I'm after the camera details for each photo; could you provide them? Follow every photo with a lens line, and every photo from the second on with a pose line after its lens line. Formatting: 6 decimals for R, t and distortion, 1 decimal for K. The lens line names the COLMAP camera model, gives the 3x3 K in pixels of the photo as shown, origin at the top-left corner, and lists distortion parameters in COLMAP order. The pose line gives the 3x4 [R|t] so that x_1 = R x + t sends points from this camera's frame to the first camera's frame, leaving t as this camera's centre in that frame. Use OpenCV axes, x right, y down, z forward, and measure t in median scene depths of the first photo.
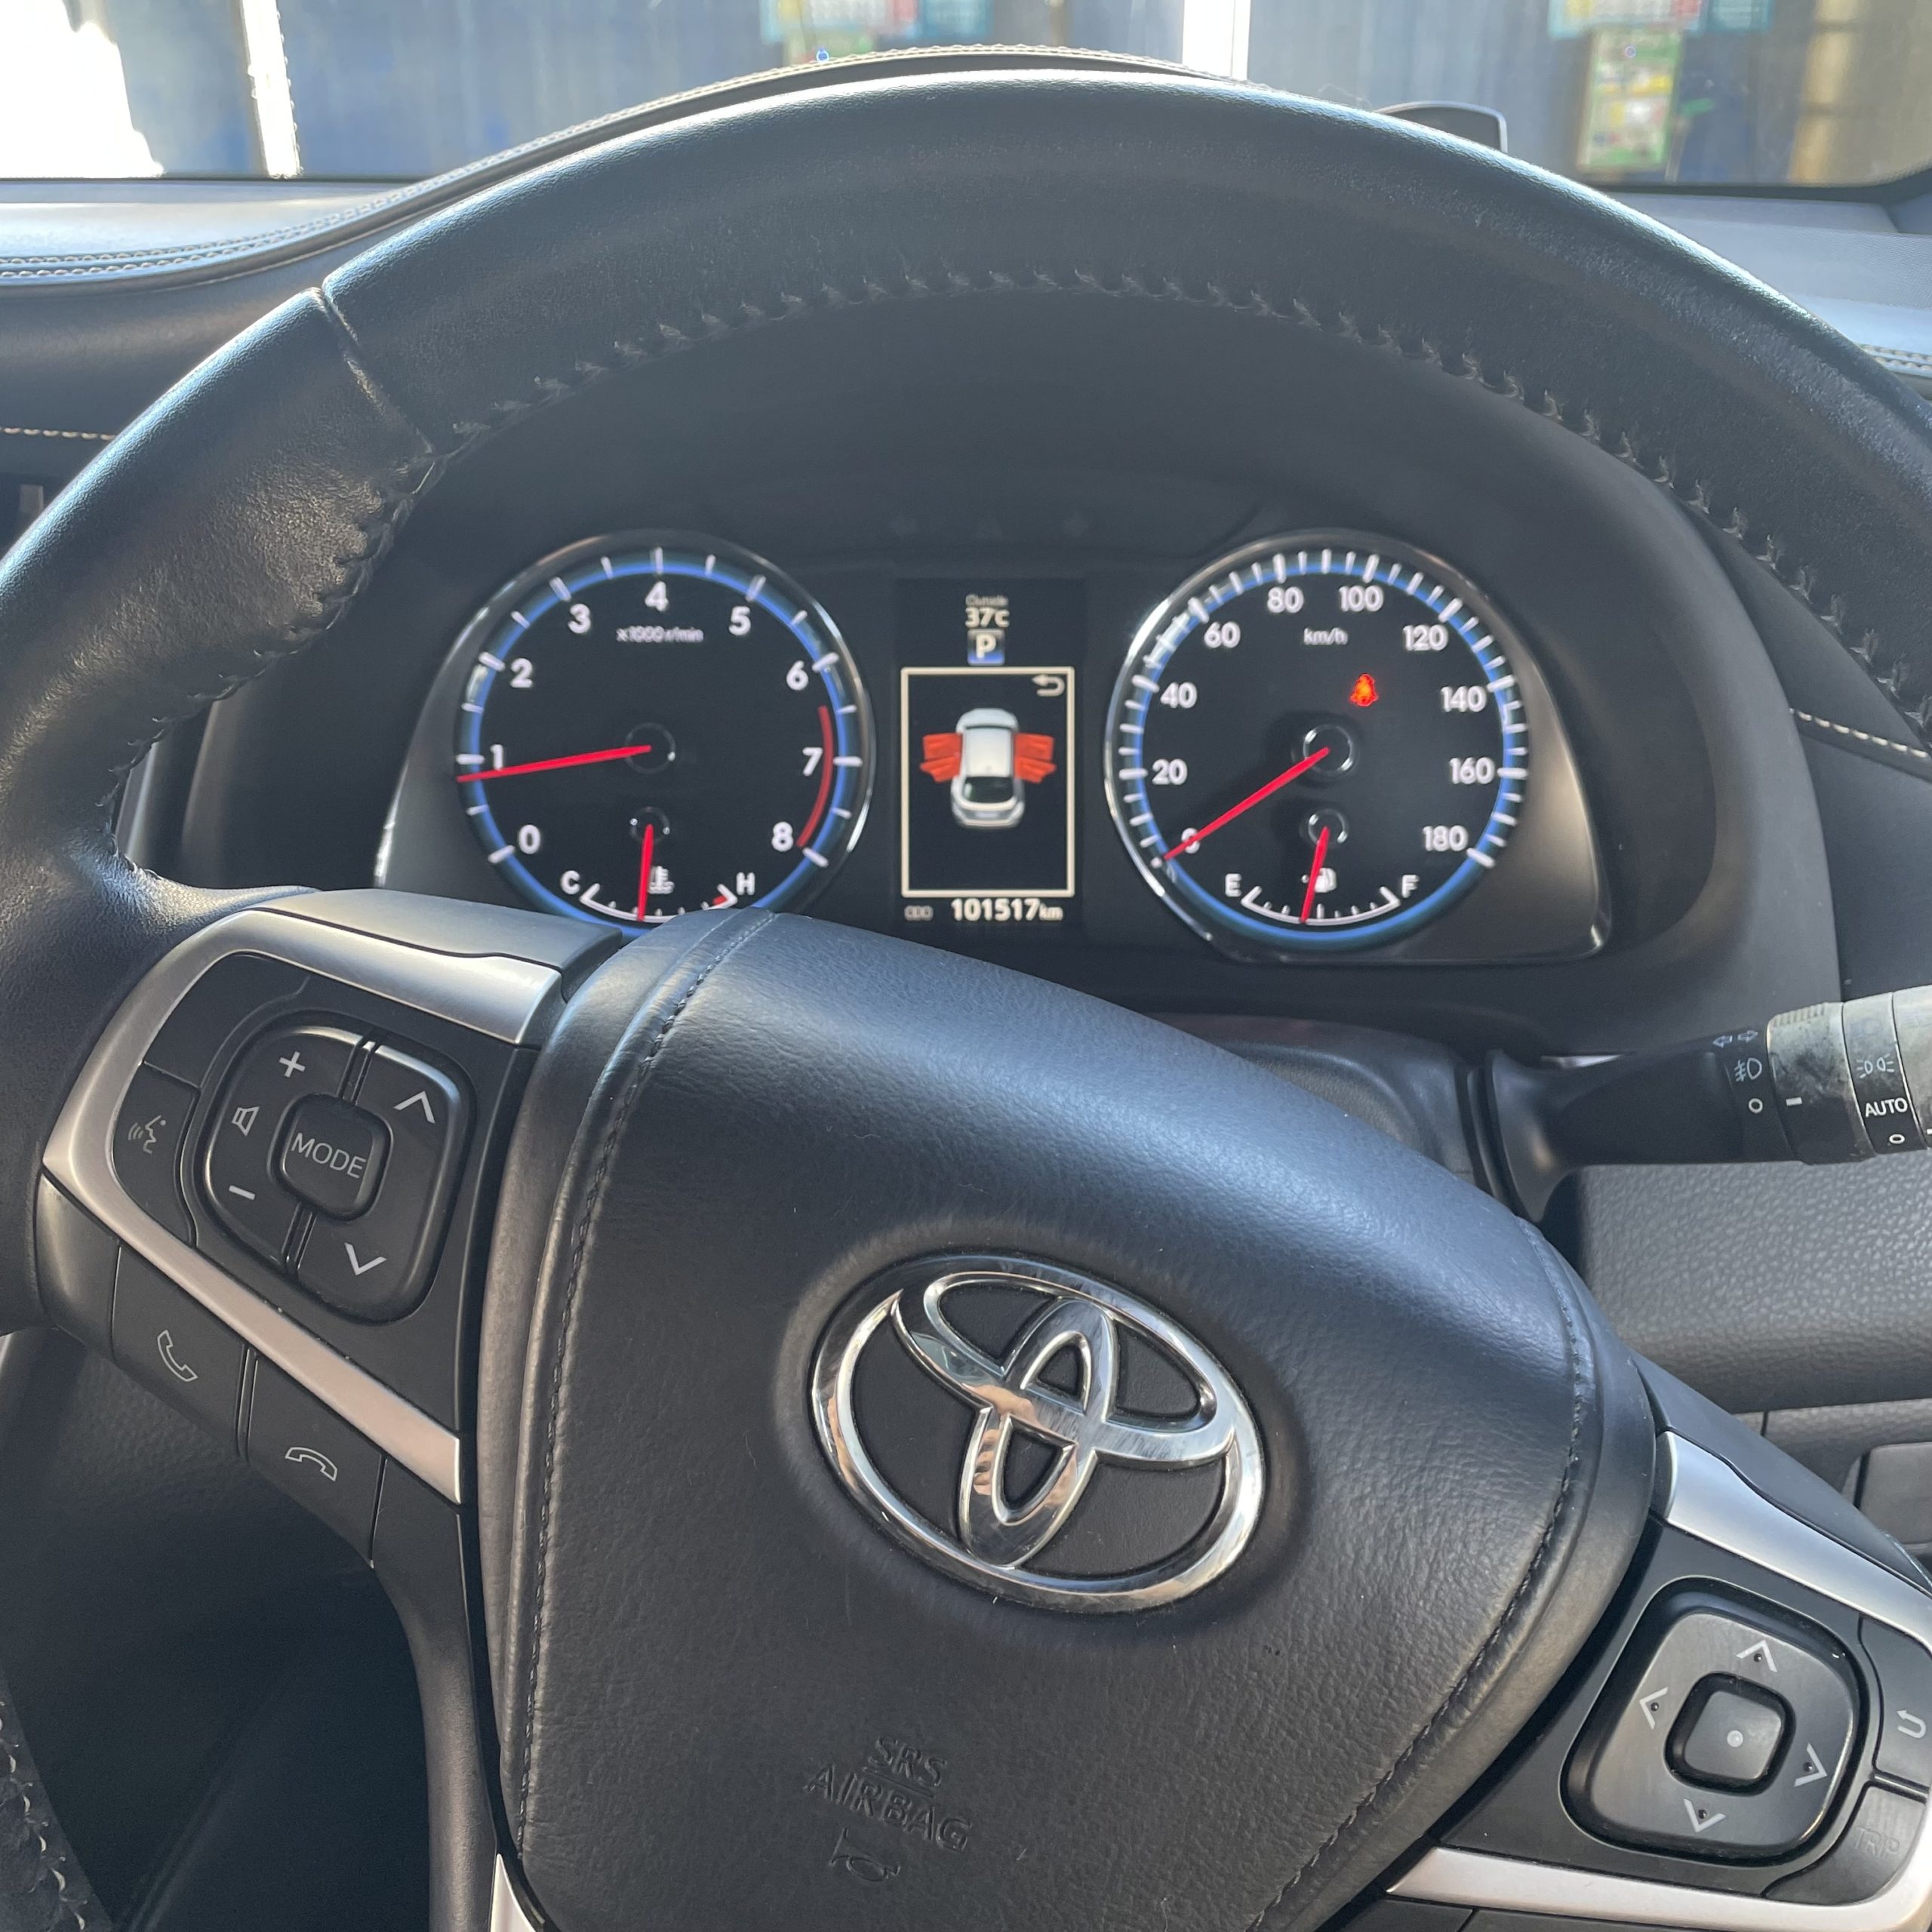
lens RADIAL K [[1893.3, 0, 1027.1], [0, 1893.3, 962.9], [0, 0, 1]] dist [0.113328, -0.212868]
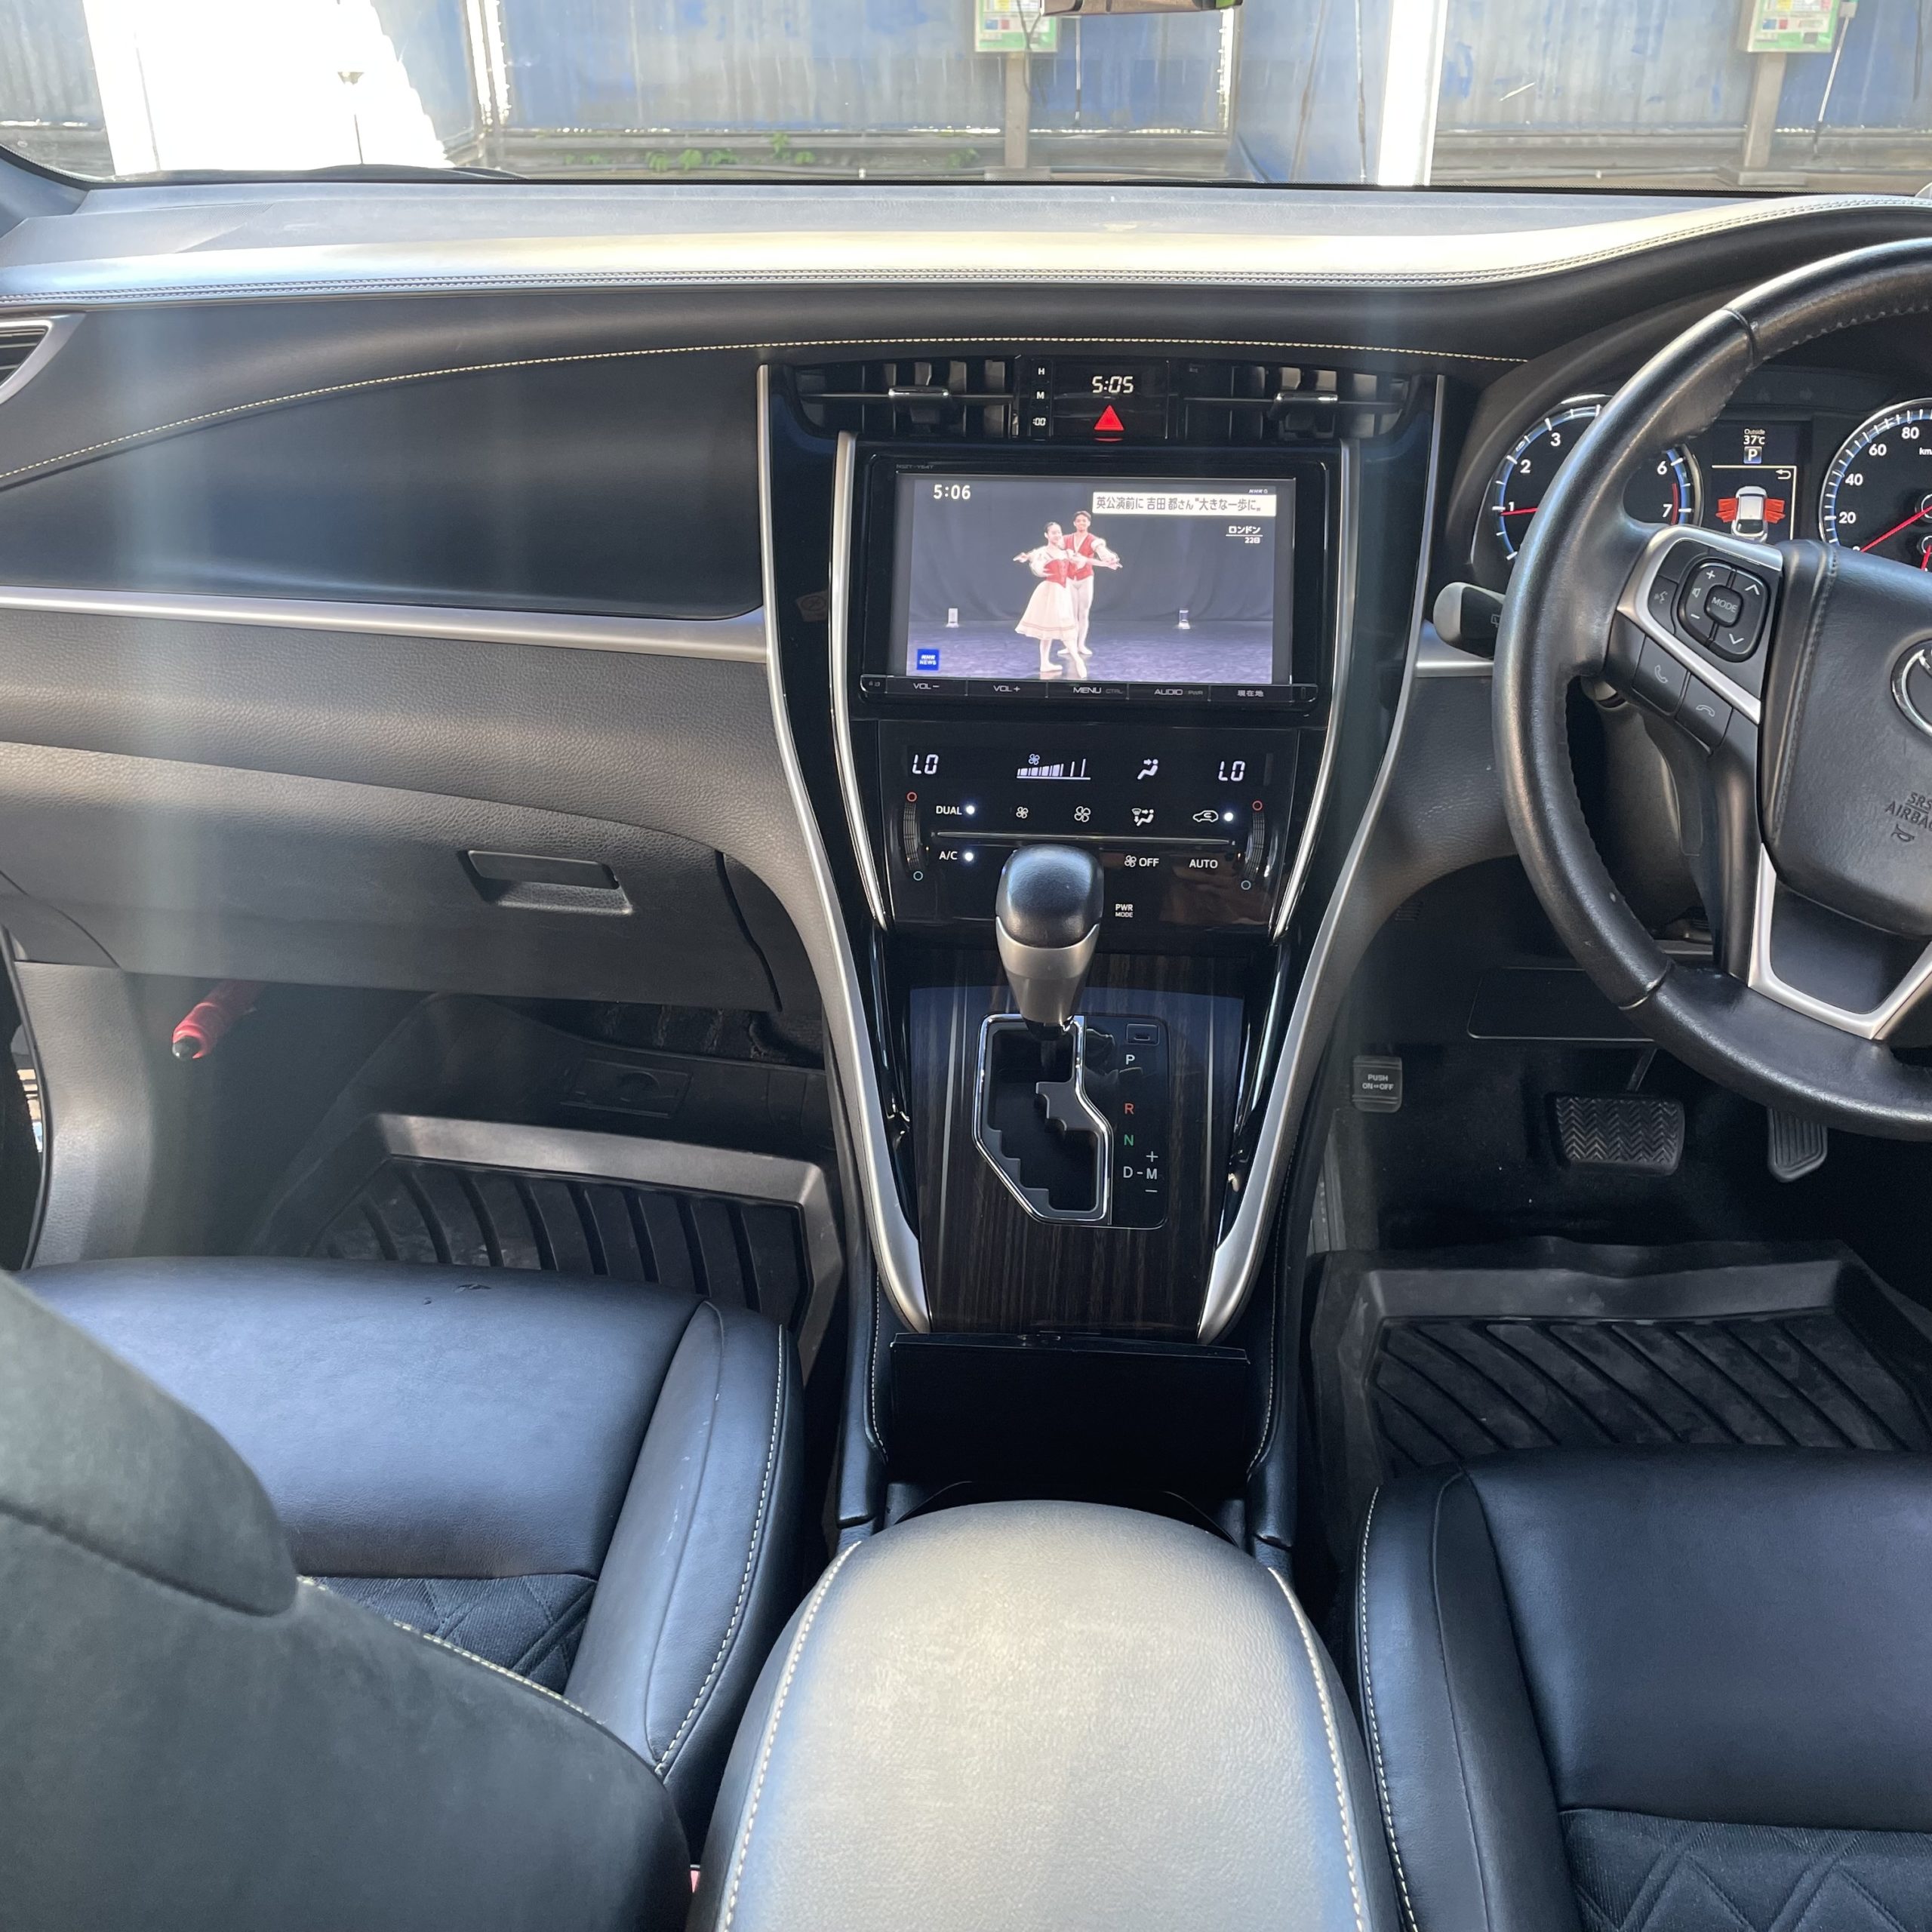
lens RADIAL K [[1893.3, 0, 1027.1], [0, 1893.3, 962.9], [0, 0, 1]] dist [0.113328, -0.212868]
pose [[0.998706, 0.025867, -0.043785, -0.699662], [-0.023102, 0.997777, 0.062514, 0.266227], [0.045305, -0.061421, 0.997083, -1.117580]]
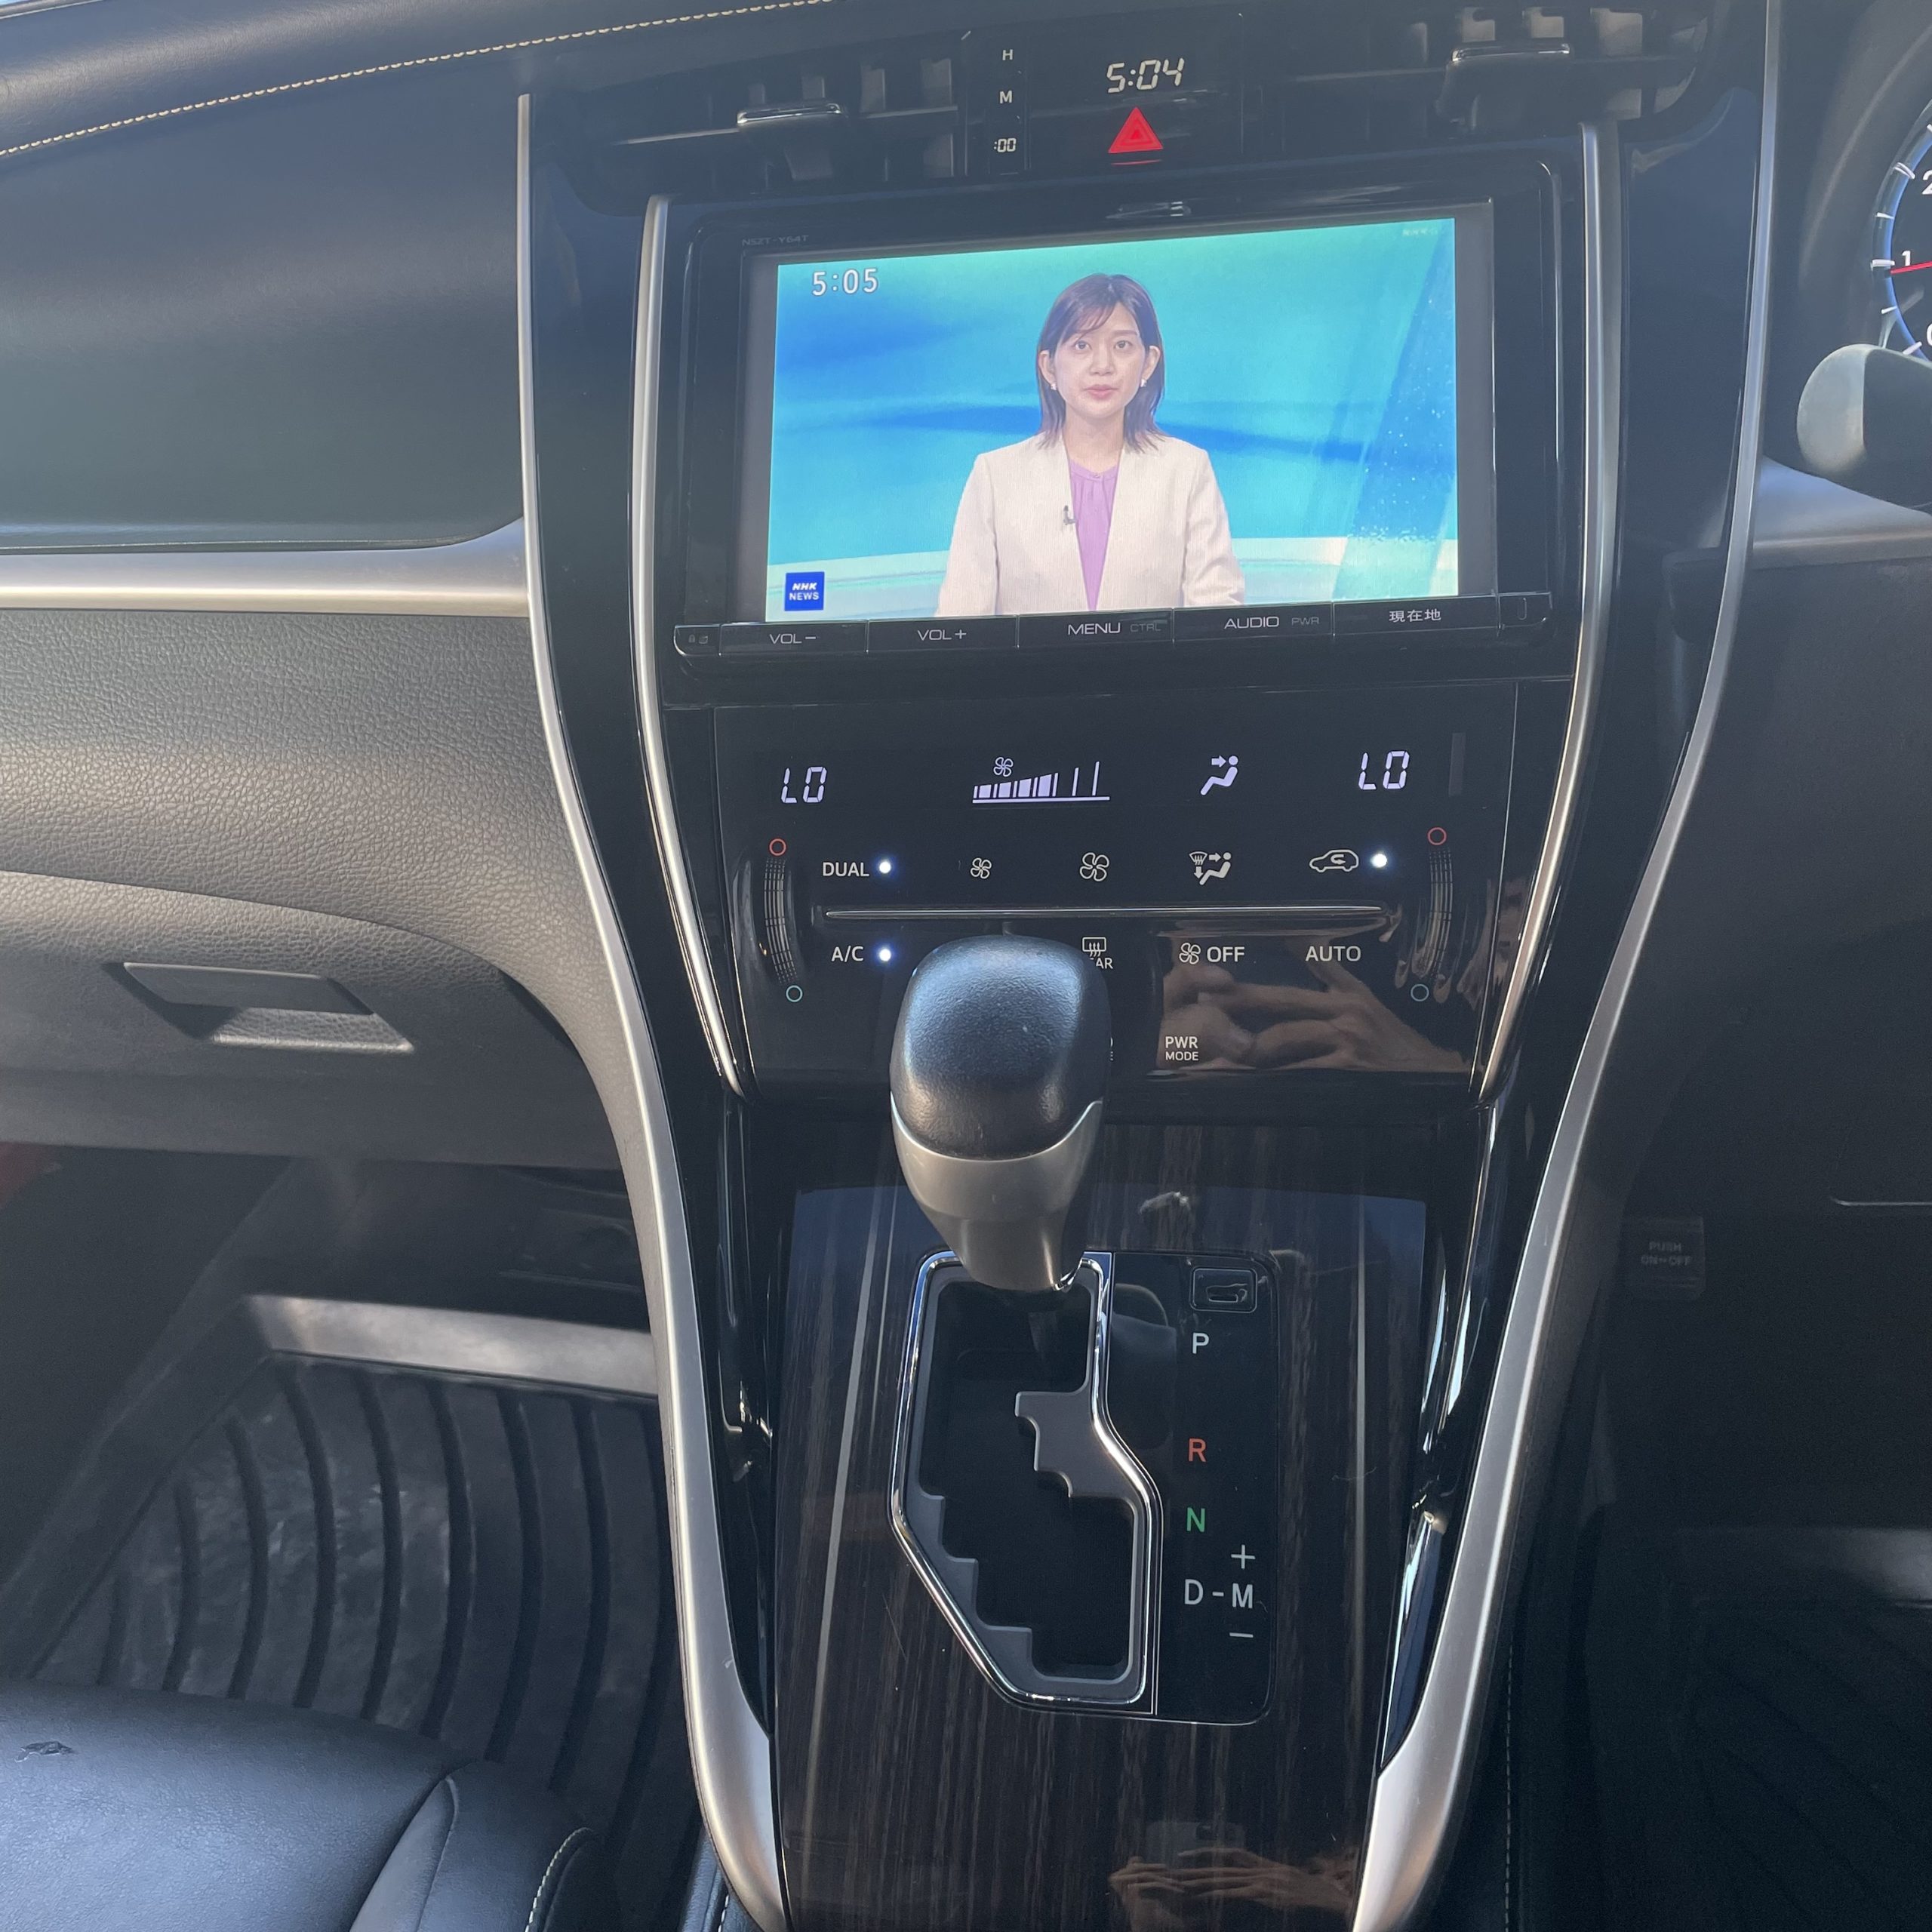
lens RADIAL K [[1960.5, 0, 991.1], [0, 1960.5, 971.2], [0, 0, 1]] dist [0.106746, -0.175107]
pose [[0.986052, -0.008153, -0.166236, -0.615183], [0.016904, 0.998541, 0.051293, 0.236261], [0.165575, -0.053388, 0.984751, -0.245382]]
